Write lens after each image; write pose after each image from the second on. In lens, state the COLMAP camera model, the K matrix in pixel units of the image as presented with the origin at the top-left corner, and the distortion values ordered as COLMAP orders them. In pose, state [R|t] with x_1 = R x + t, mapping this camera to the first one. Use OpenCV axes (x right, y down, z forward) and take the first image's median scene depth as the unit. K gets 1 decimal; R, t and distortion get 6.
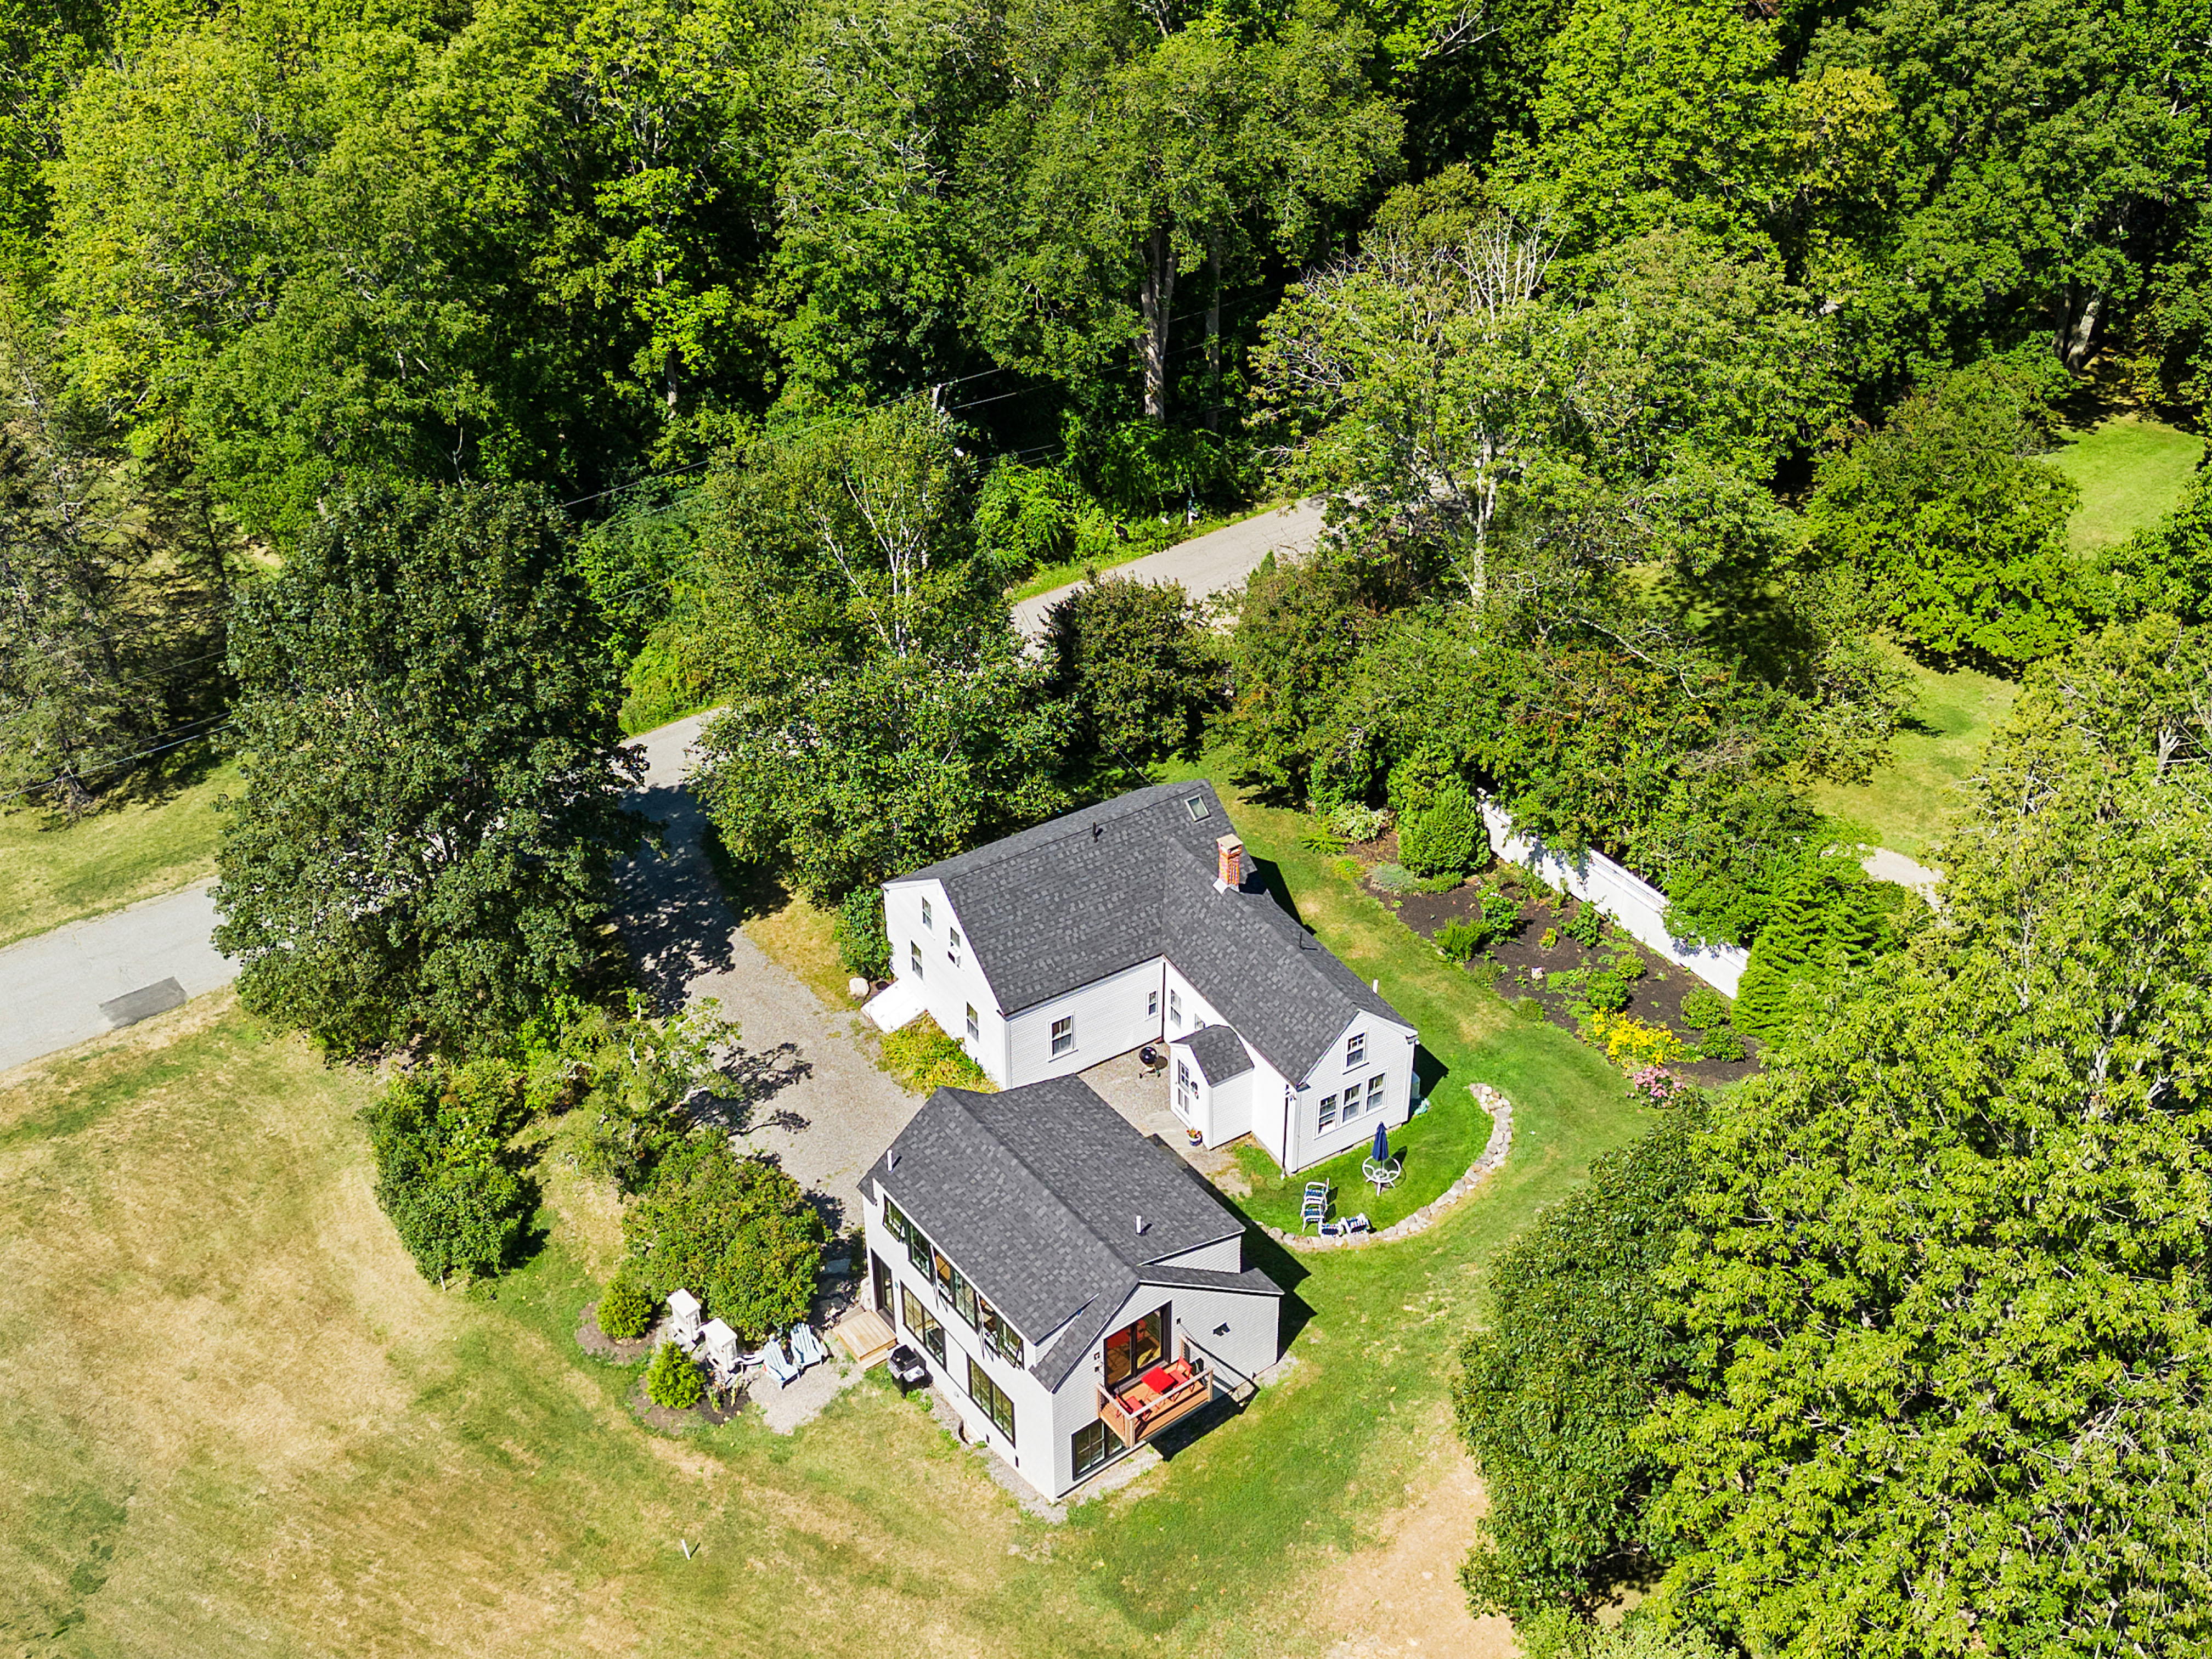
lens RADIAL K [[2491.9, 0, 1193.9], [0, 2491.9, 826.0], [0, 0, 1]] dist [0.120394, -0.272651]
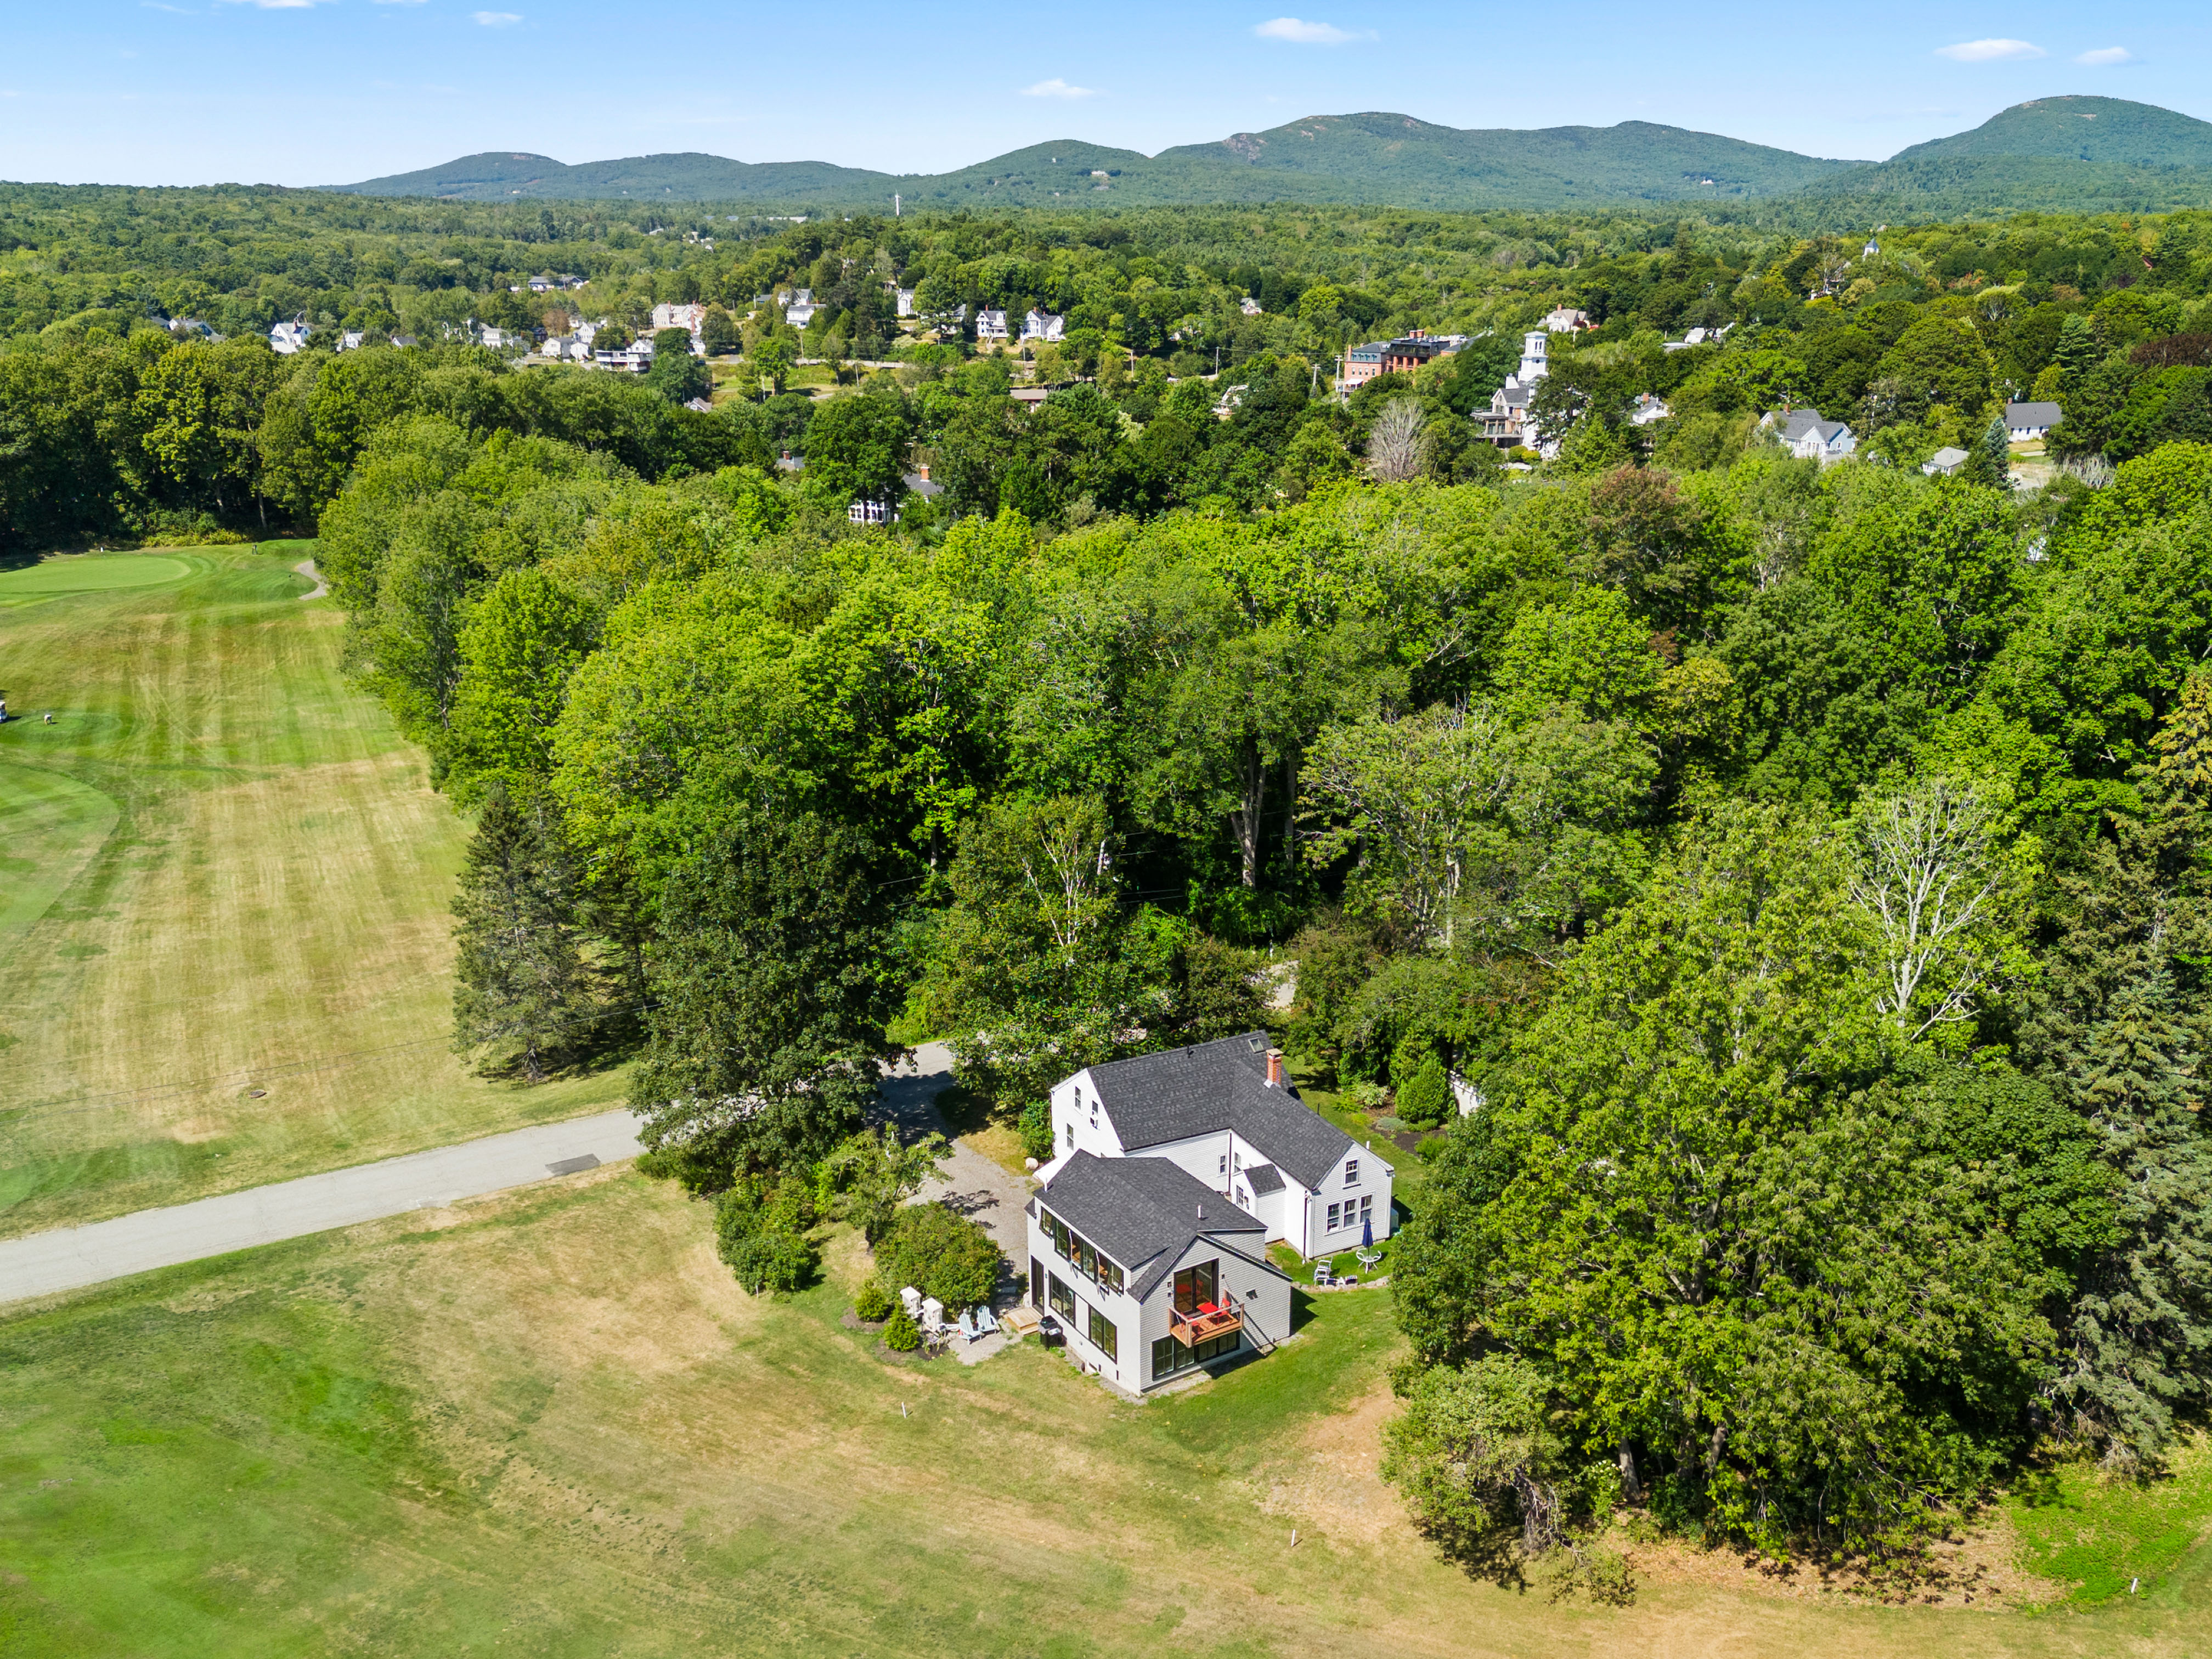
lens RADIAL K [[1840.4, 0, 1170.3], [0, 1840.4, 824.1], [0, 0, 1]] dist [0.092199, -0.108015]
pose [[0.997290, 0.018085, -0.071317, 0.026721], [-0.036112, 0.964848, -0.260315, 0.158647], [0.064102, 0.262185, 0.962886, -0.133970]]
